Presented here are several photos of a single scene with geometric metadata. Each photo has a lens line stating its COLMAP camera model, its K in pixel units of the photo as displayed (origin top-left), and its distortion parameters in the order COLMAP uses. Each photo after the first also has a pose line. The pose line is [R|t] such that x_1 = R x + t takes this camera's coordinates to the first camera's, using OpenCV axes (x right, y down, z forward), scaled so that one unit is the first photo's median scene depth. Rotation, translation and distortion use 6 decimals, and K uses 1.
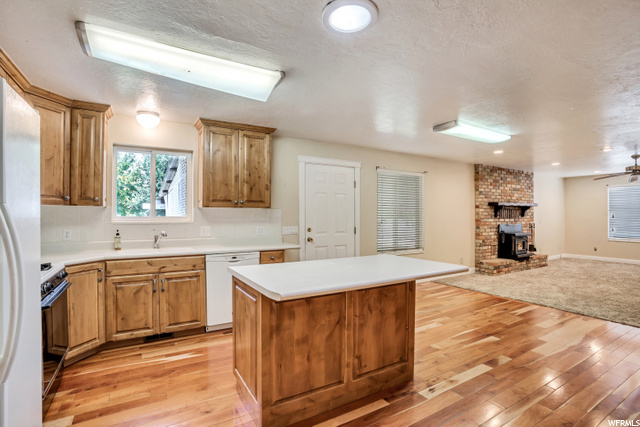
lens RADIAL K [[318.4, 0, 319.2], [0, 318.4, 216.2], [0, 0, 1]] dist [-0.068386, 0.032154]
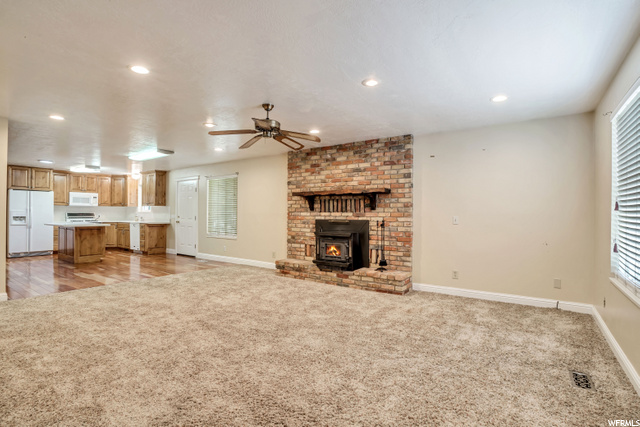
lens RADIAL K [[318.4, 0, 319.2], [0, 318.4, 216.2], [0, 0, 1]] dist [-0.068386, 0.032154]
pose [[0.389312, 0.006790, -0.921081, 1.432333], [-0.011300, 0.999933, 0.002595, 0.017524], [0.921037, 0.009398, 0.389363, 0.745050]]
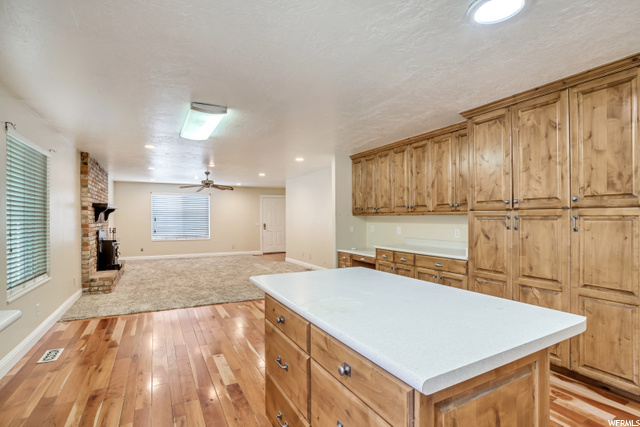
lens RADIAL K [[318.4, 0, 319.2], [0, 318.4, 216.2], [0, 0, 1]] dist [-0.068386, 0.032154]
pose [[0.060982, 0.003885, 0.998131, -0.223399], [0.008602, 0.999953, -0.004418, -0.002203], [-0.998102, 0.008855, 0.060946, 0.394637]]
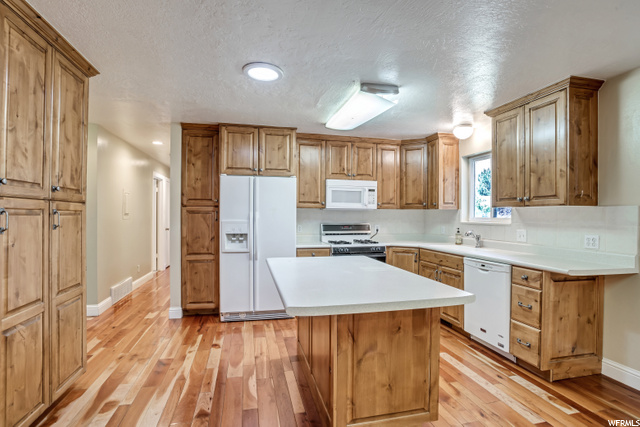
lens RADIAL K [[318.4, 0, 319.2], [0, 318.4, 216.2], [0, 0, 1]] dist [-0.068386, 0.032154]
pose [[-0.312794, -0.001928, -0.949819, 0.360670], [-0.012525, 0.999919, 0.002095, 0.000493], [0.949738, 0.012551, -0.312793, 0.447357]]
